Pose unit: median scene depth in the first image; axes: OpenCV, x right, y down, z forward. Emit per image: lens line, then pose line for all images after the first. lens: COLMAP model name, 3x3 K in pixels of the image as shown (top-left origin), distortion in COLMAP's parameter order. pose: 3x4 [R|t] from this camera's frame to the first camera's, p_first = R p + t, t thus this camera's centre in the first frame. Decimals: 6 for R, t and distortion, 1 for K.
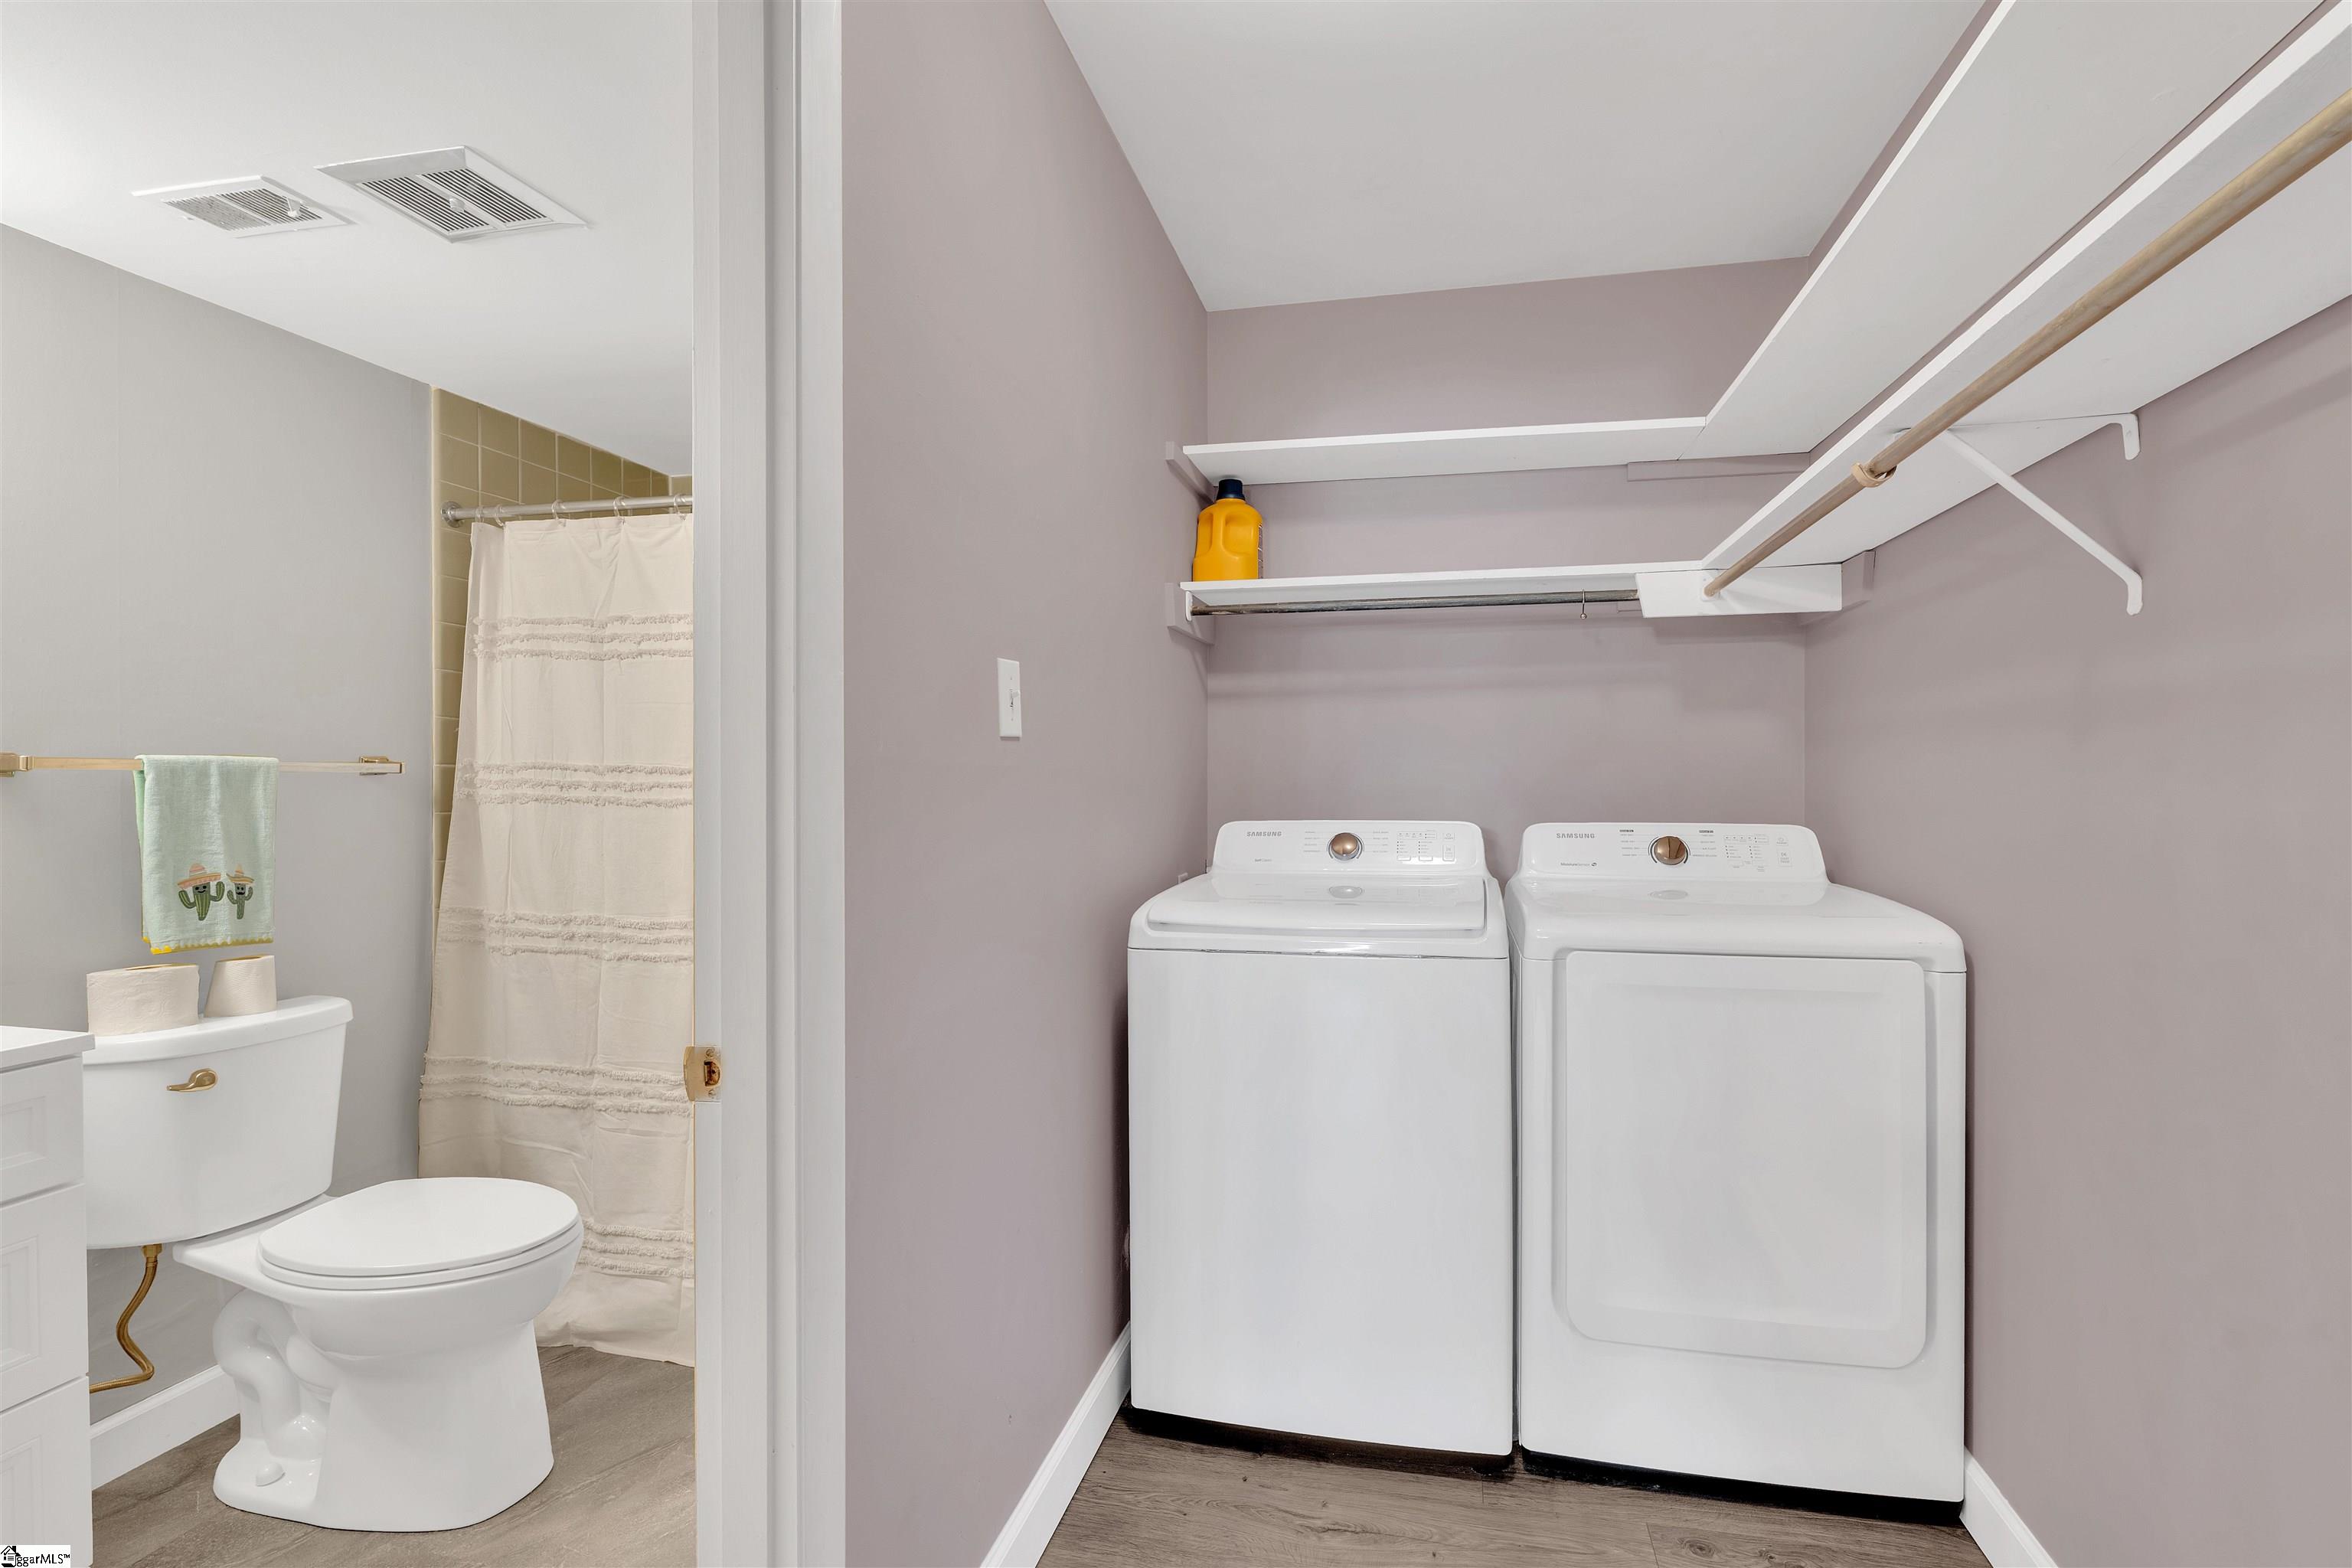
lens RADIAL K [[1197.0, 0, 1176.4], [0, 1197.0, 780.6], [0, 0, 1]] dist [-0.002303, -0.000030]
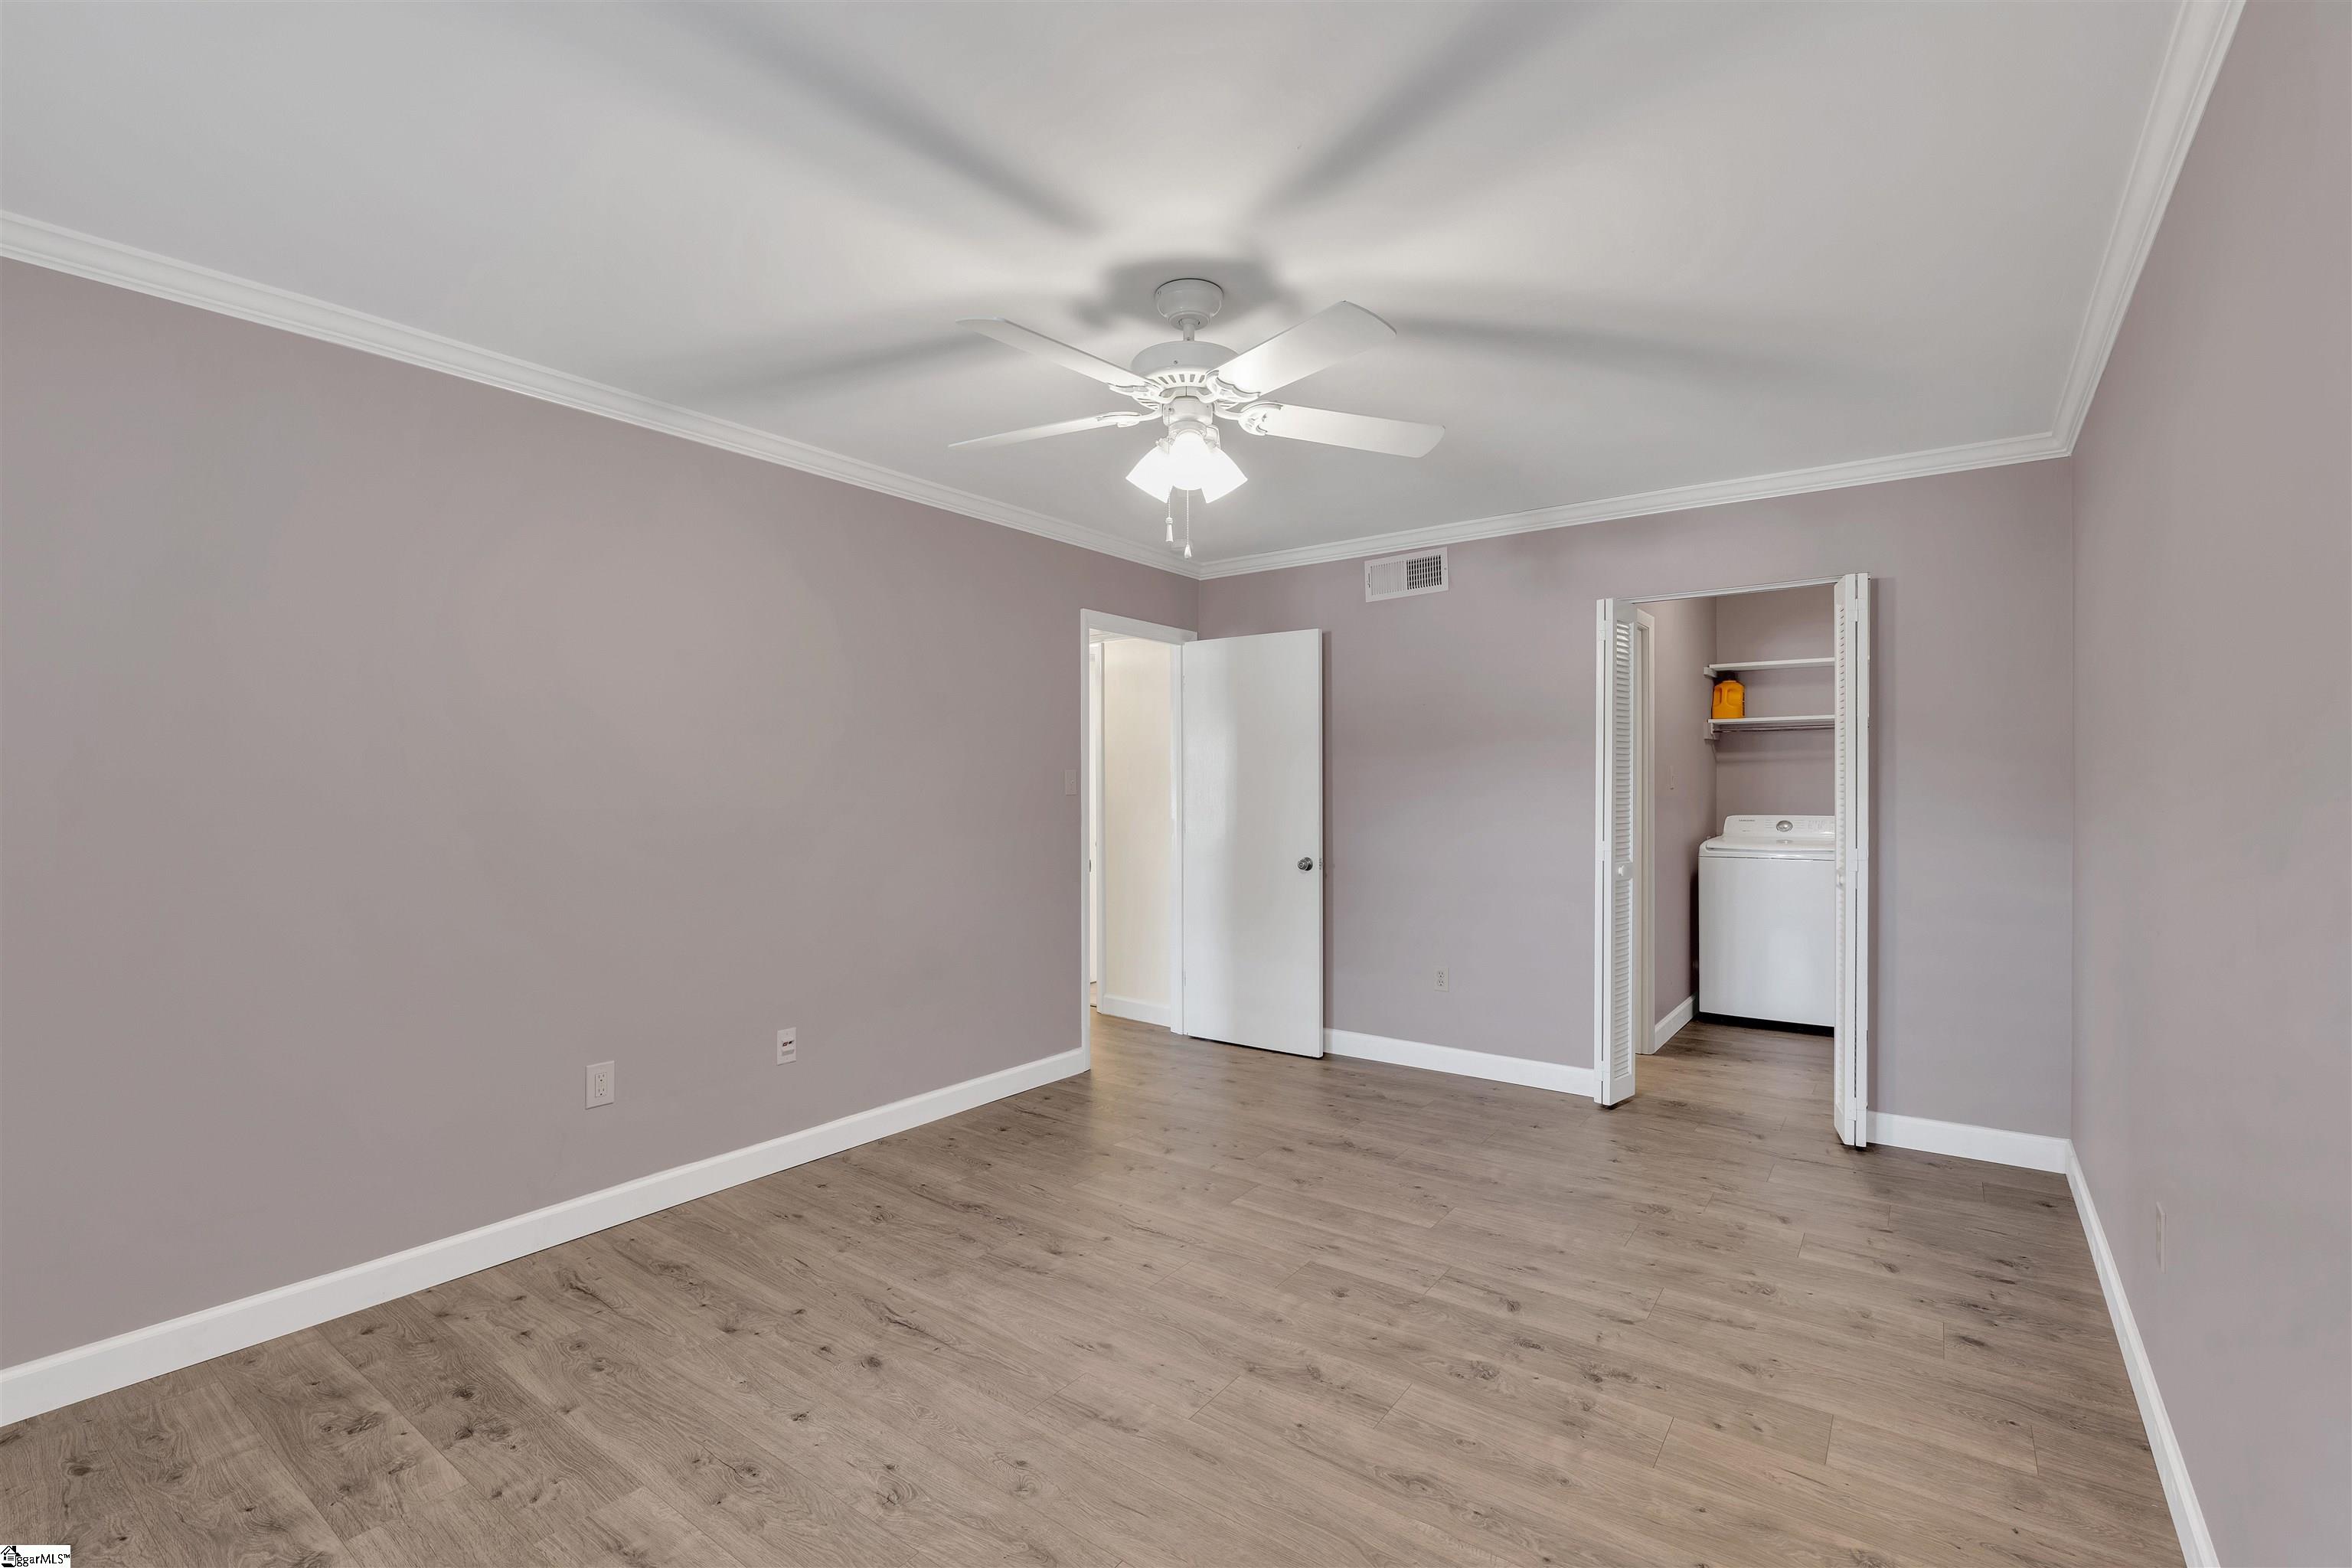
lens RADIAL K [[1043.8, 0, 1178.6], [0, 1043.8, 788.7], [0, 0, 1]] dist [-0.002660, -0.000637]
pose [[0.922965, -0.001356, -0.384882, -0.174907], [0.000100, 0.999995, -0.003285, -0.014167], [0.384884, 0.002993, 0.922960, -1.395522]]
